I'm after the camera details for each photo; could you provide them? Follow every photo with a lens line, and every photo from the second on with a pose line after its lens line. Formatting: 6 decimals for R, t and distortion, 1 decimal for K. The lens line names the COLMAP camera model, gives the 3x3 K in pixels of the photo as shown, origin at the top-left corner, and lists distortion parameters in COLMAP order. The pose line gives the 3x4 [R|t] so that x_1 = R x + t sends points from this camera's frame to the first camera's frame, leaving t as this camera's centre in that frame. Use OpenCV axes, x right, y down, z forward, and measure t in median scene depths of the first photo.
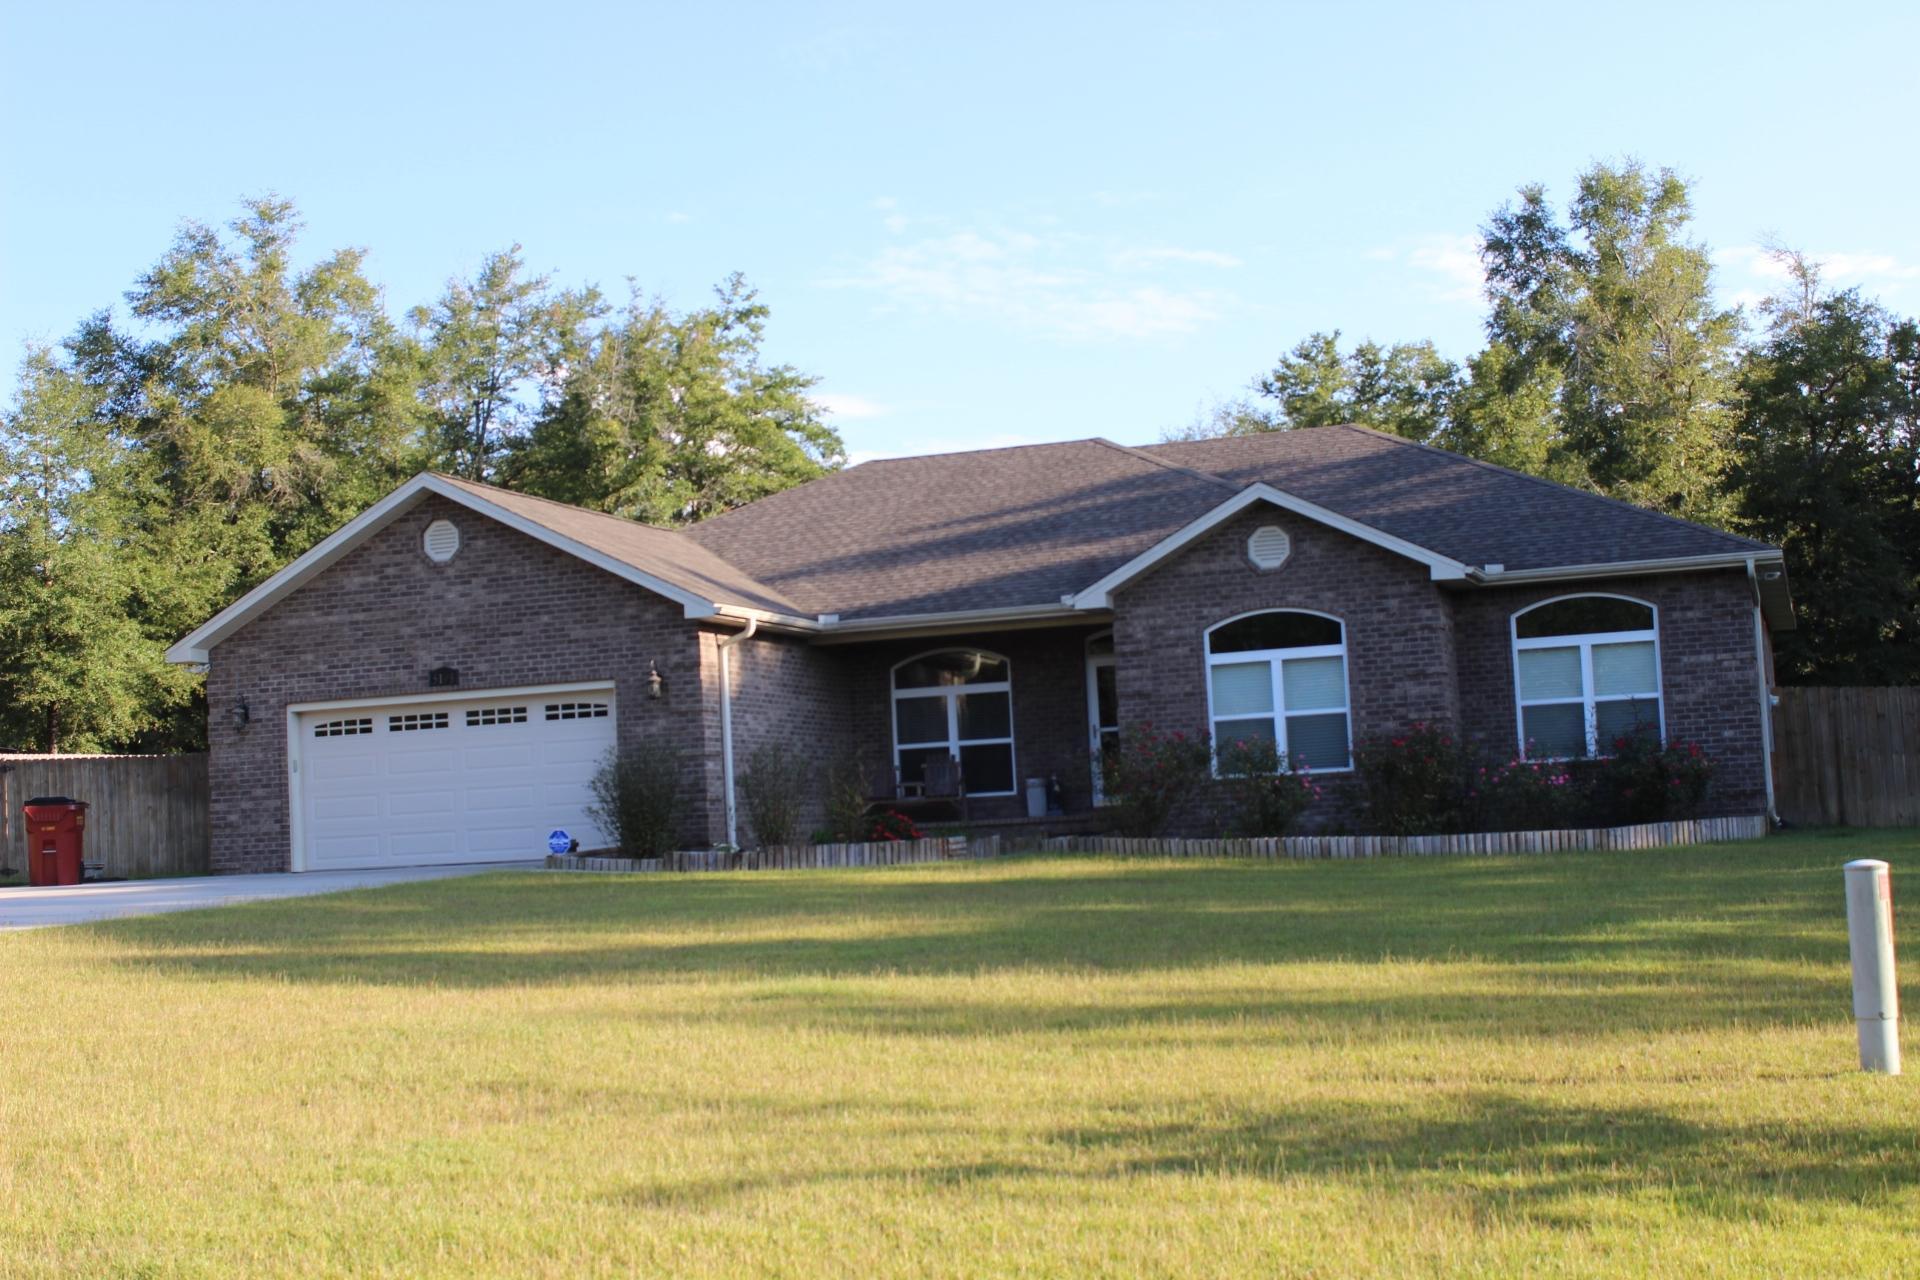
lens RADIAL K [[2541.8, 0, 960.0], [0, 2541.8, 640.0], [0, 0, 1]] dist [-0.077874, -0.033447]
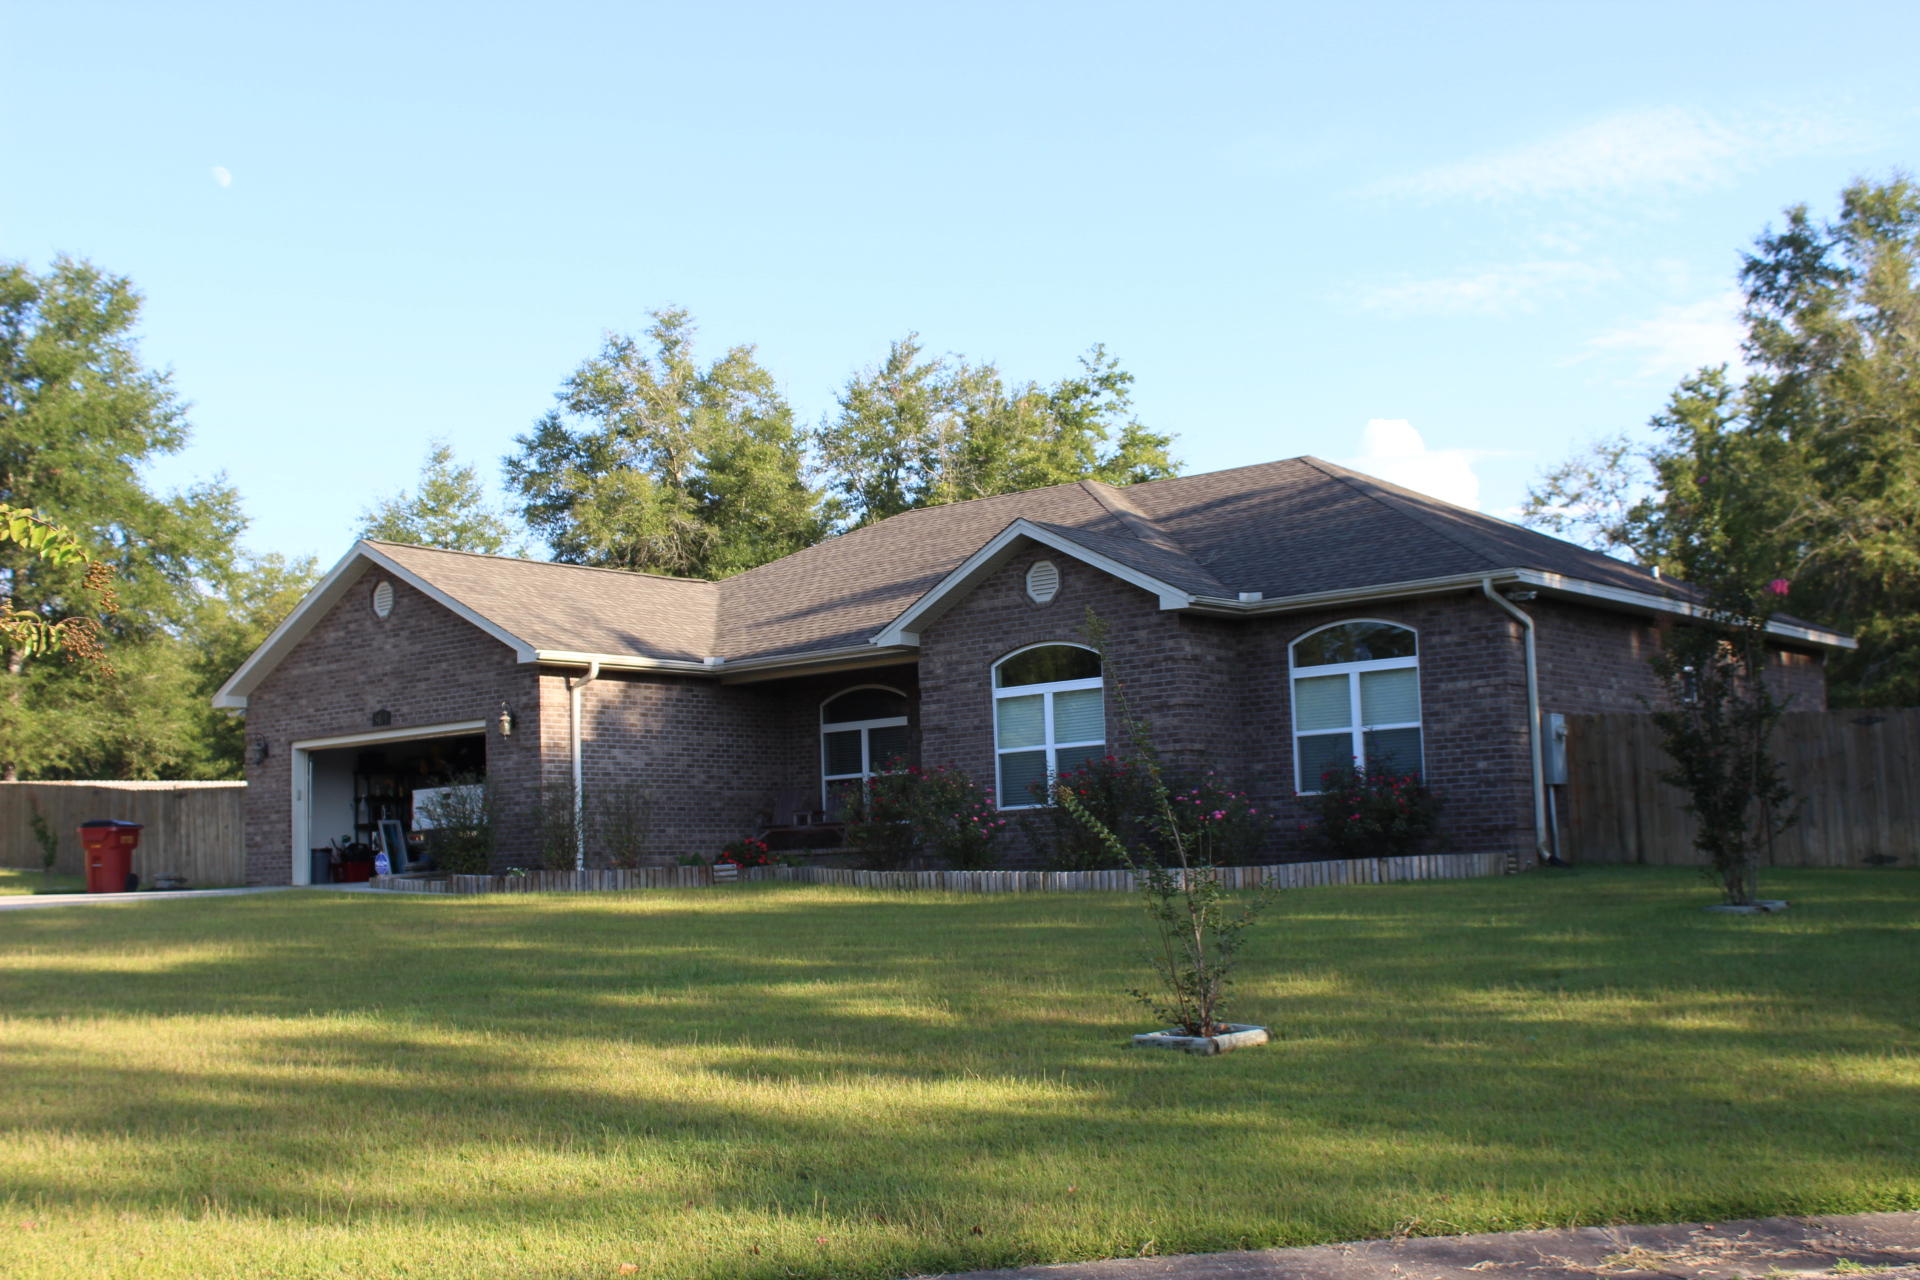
lens RADIAL K [[2209.2, 0, 960.0], [0, 2209.2, 640.0], [0, 0, 1]] dist [-0.094906, 0.040268]
pose [[0.938885, -0.022823, -0.343475, 0.390675], [0.017745, 0.999682, -0.017919, 0.001785], [0.343774, 0.010729, 0.938991, 0.158612]]
